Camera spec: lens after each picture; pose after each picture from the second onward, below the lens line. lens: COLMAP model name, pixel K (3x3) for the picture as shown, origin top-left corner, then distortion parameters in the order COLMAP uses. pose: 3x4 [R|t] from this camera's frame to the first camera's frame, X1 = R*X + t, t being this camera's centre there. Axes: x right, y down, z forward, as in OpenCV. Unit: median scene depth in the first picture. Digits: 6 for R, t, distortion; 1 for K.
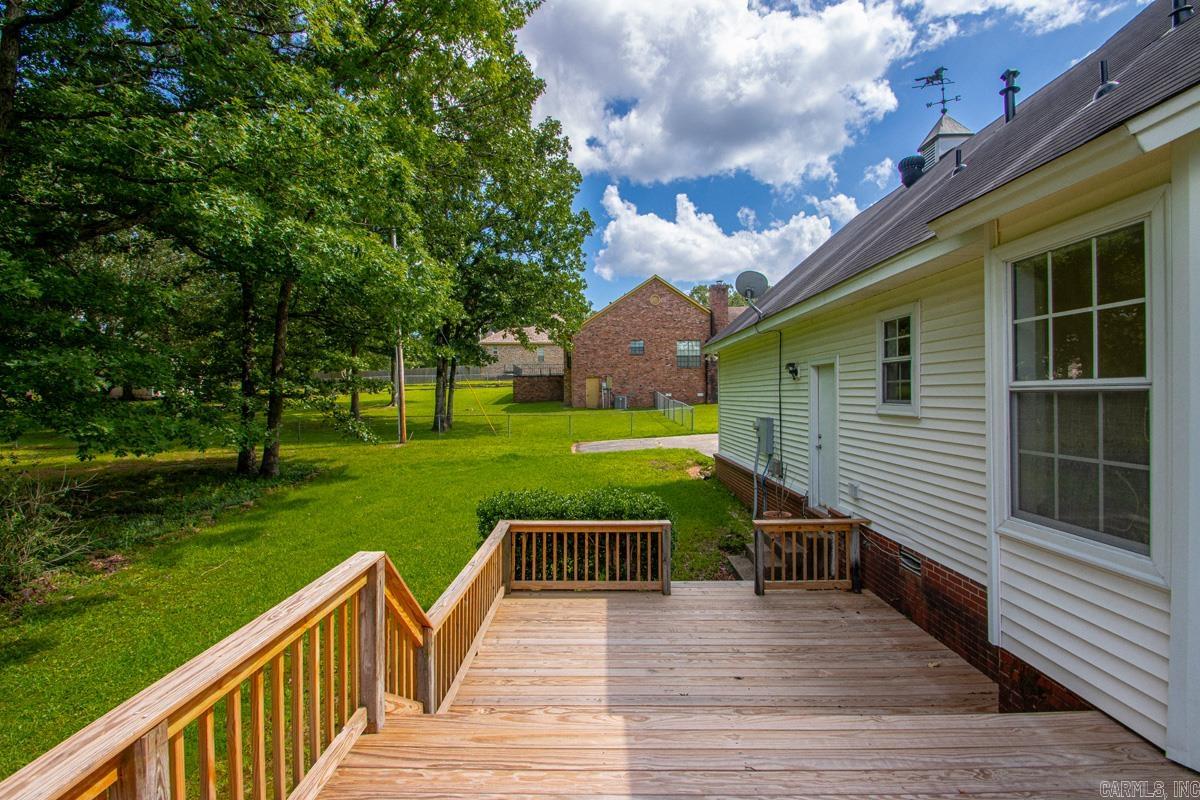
lens RADIAL K [[561.7, 0, 599.6], [0, 561.7, 398.6], [0, 0, 1]] dist [-0.004315, -0.011135]
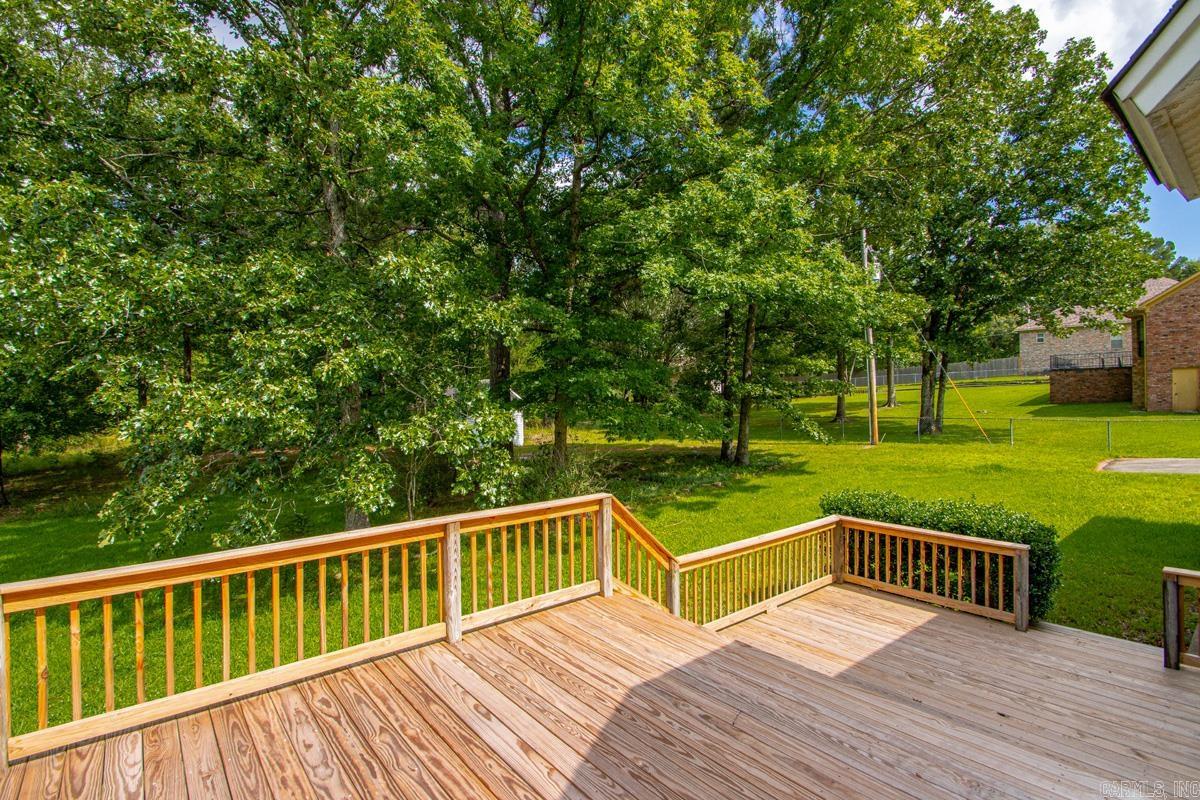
lens RADIAL K [[561.7, 0, 578.8], [0, 561.7, 394.2], [0, 0, 1]] dist [-0.004315, -0.011135]
pose [[0.618236, -0.009267, -0.785938, 0.144286], [0.003374, 0.999953, -0.009136, -0.003058], [0.785985, 0.002997, 0.618238, -0.023375]]
